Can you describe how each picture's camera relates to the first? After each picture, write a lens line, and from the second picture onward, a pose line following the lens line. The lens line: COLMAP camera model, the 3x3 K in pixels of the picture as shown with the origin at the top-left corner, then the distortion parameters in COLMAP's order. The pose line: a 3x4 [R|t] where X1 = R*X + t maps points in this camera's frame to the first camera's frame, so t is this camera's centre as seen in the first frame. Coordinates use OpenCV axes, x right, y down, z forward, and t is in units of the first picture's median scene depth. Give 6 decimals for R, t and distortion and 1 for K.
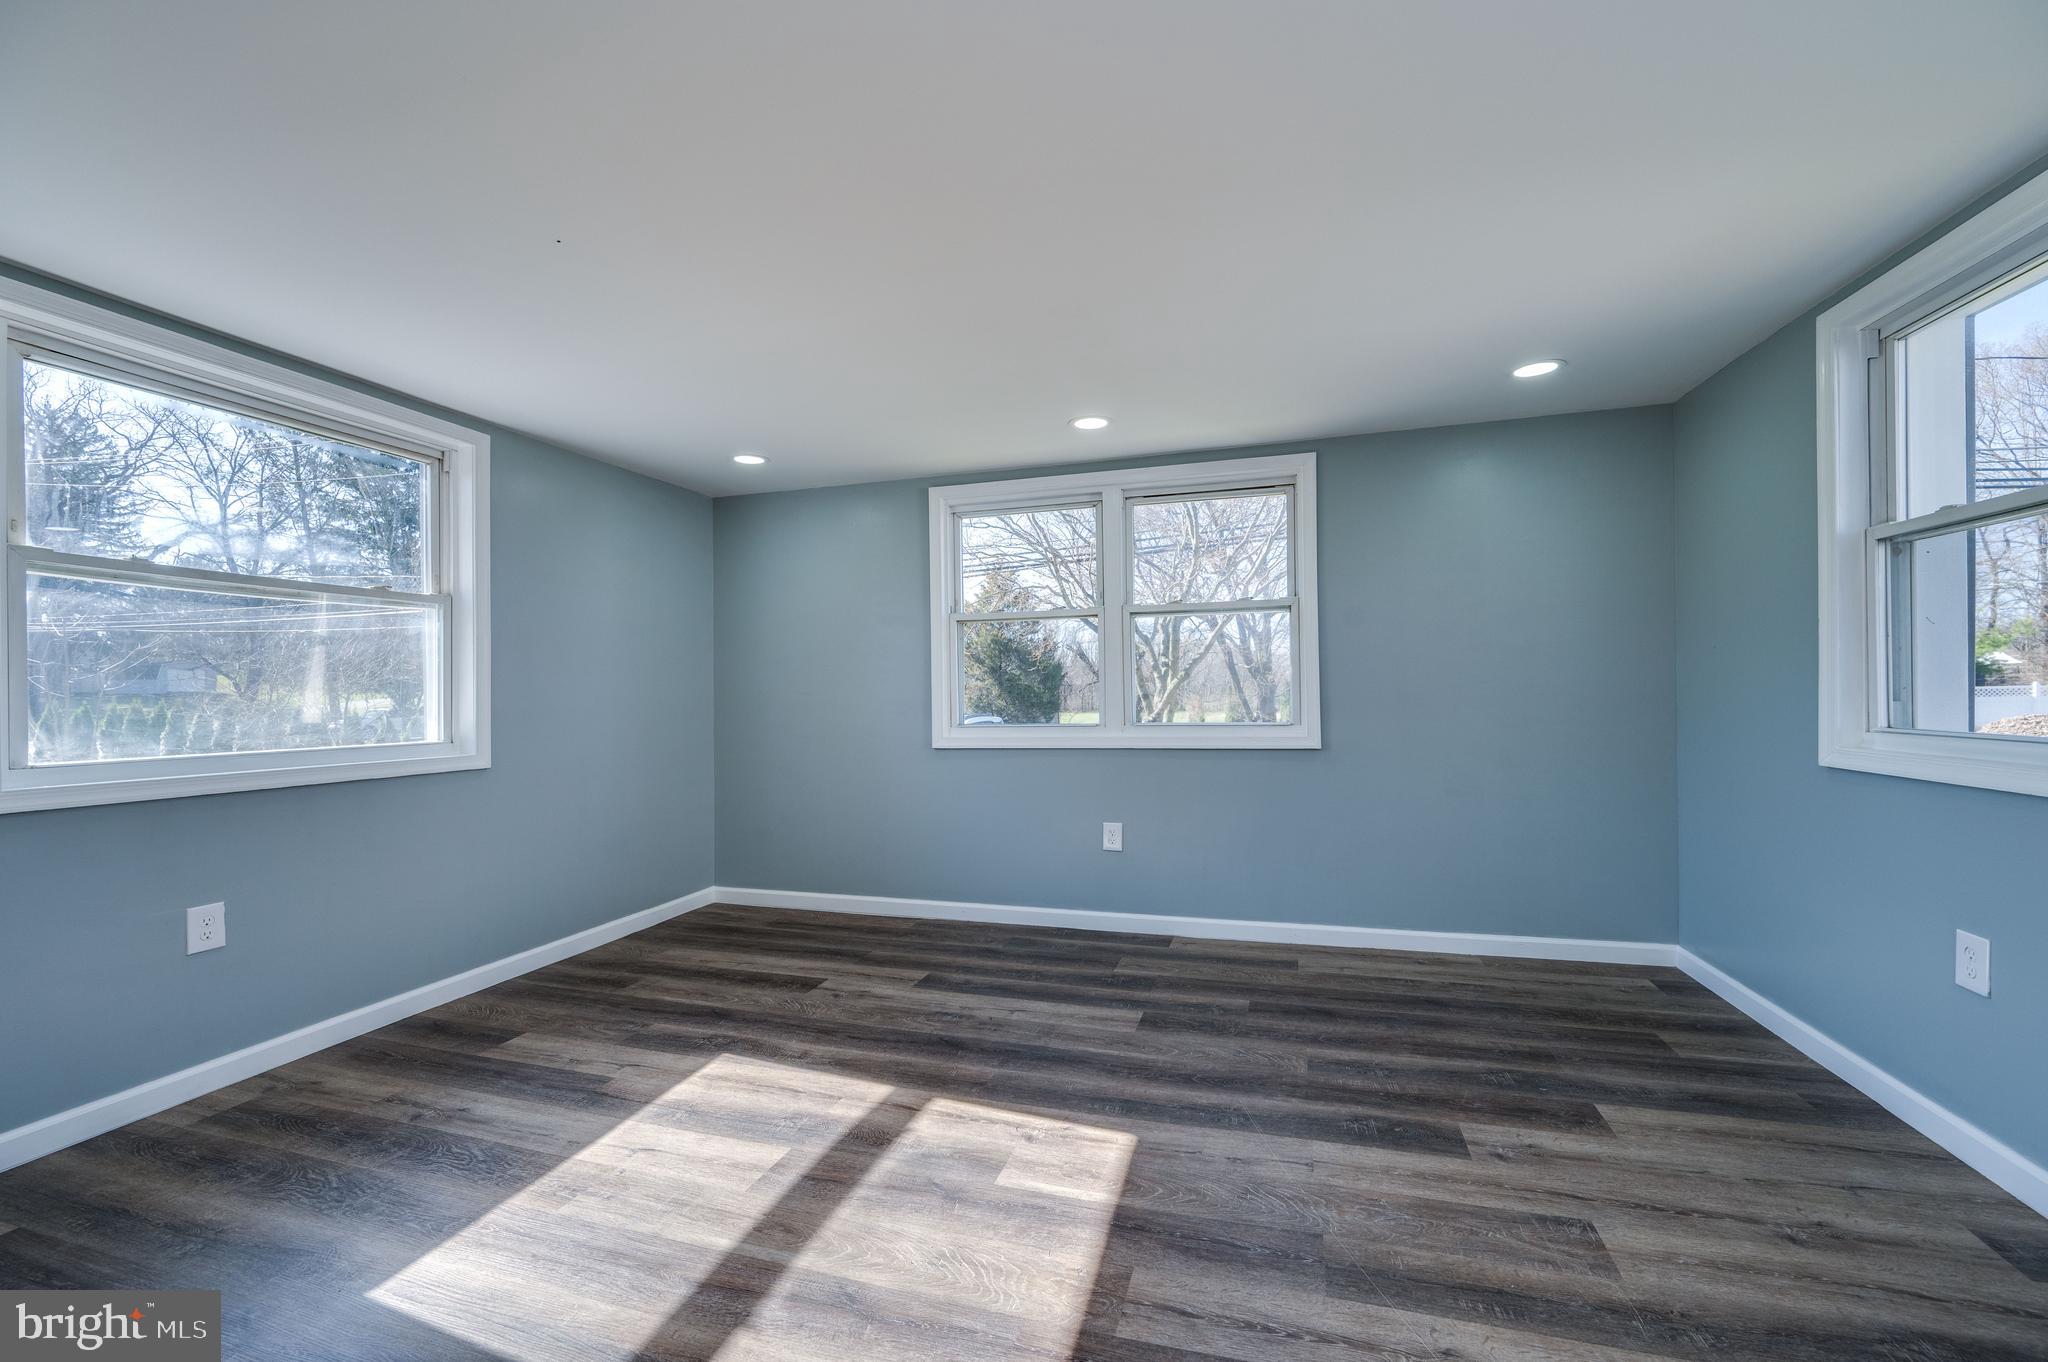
lens RADIAL K [[801.8, 0, 1057.5], [0, 801.8, 699.4], [0, 0, 1]] dist [-0.000198, 0.000065]
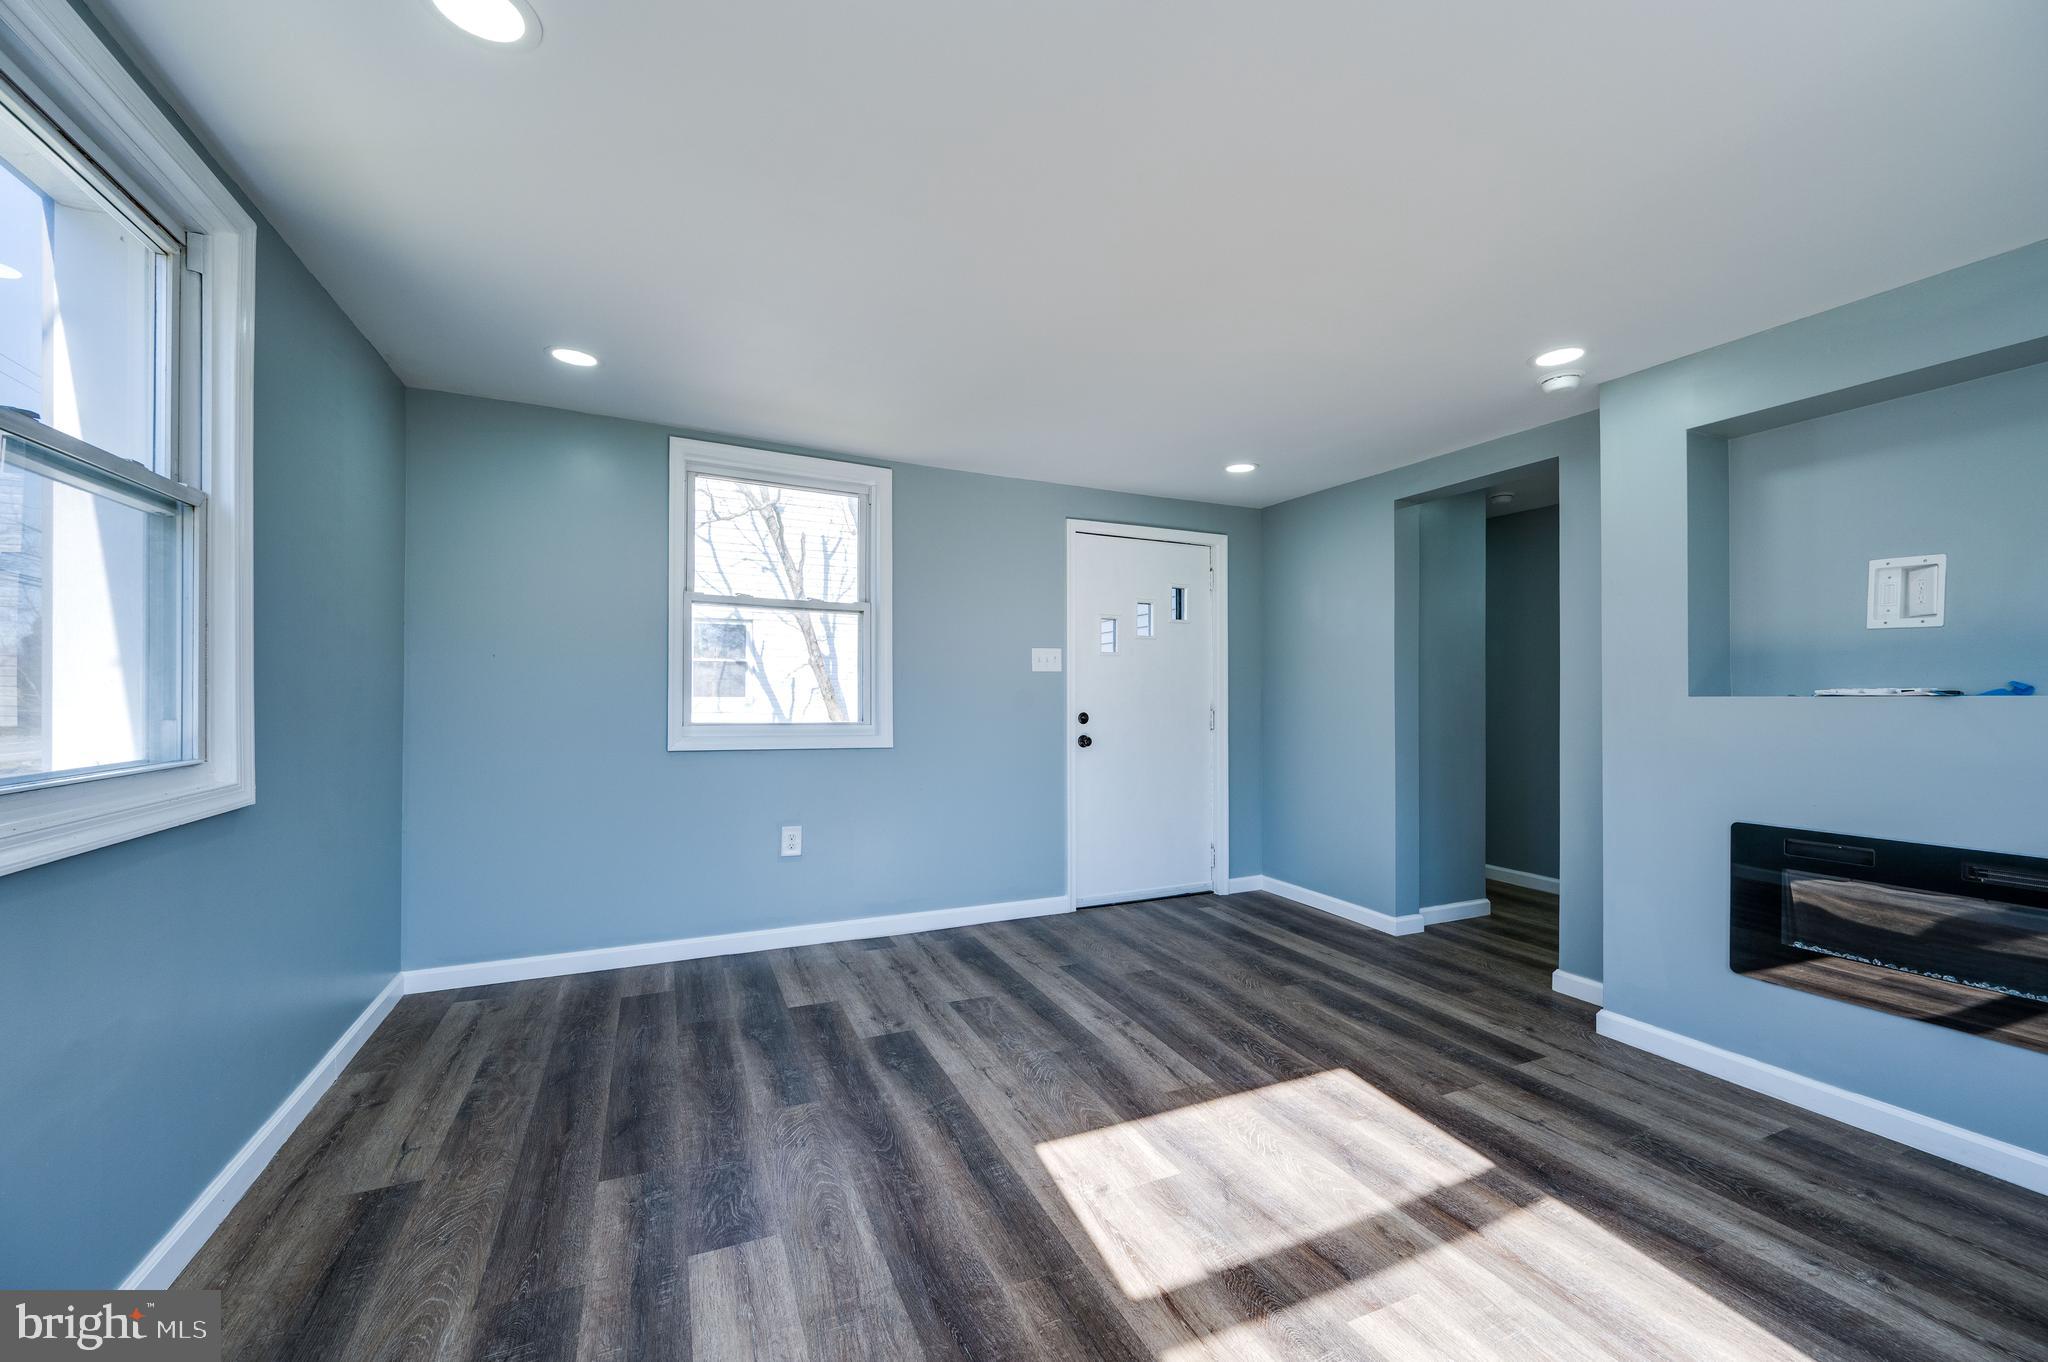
lens RADIAL K [[801.8, 0, 1057.5], [0, 801.8, 699.4], [0, 0, 1]] dist [-0.000198, 0.000065]
pose [[-0.659224, 0.011769, 0.751854, -0.660307], [0.002706, 0.999908, -0.013279, 0.003633], [-0.751941, -0.006719, -0.659196, 1.573148]]
